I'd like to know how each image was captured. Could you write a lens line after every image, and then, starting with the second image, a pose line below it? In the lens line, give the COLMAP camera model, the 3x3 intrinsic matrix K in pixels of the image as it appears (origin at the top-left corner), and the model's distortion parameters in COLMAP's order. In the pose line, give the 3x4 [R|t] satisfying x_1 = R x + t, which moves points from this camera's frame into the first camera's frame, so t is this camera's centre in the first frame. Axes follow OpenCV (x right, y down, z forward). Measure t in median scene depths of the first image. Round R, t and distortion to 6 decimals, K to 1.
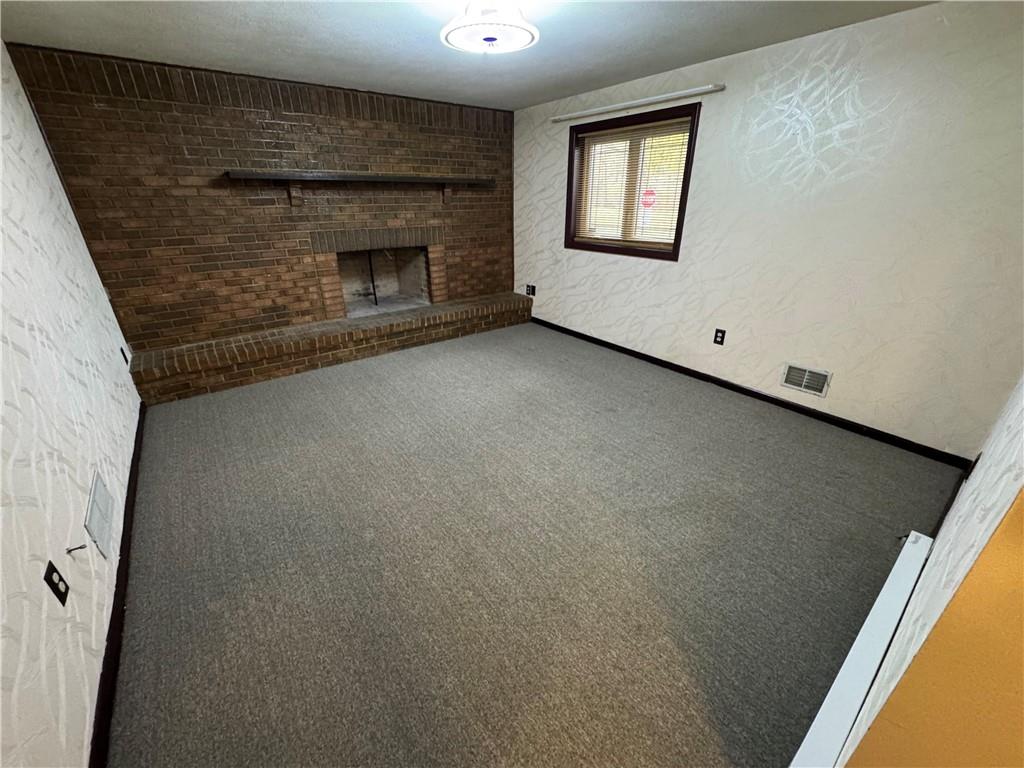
lens RADIAL K [[409.8, 0, 510.3], [0, 409.8, 383.5], [0, 0, 1]] dist [-0.004920, 0.000898]
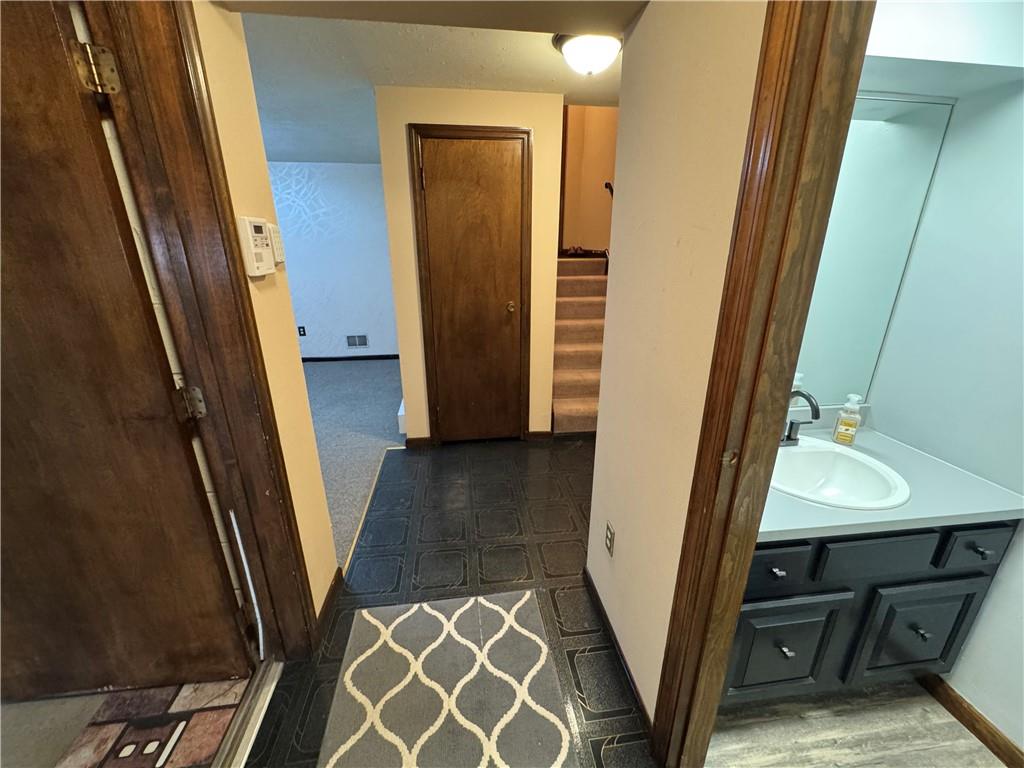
lens RADIAL K [[409.8, 0, 512.2], [0, 409.8, 384.5], [0, 0, 1]] dist [-0.004920, 0.000898]
pose [[0.502268, -0.275310, 0.819714, -0.531623], [0.353709, 0.930440, 0.095769, 0.263315], [-0.789061, 0.241839, 0.564709, -0.586118]]
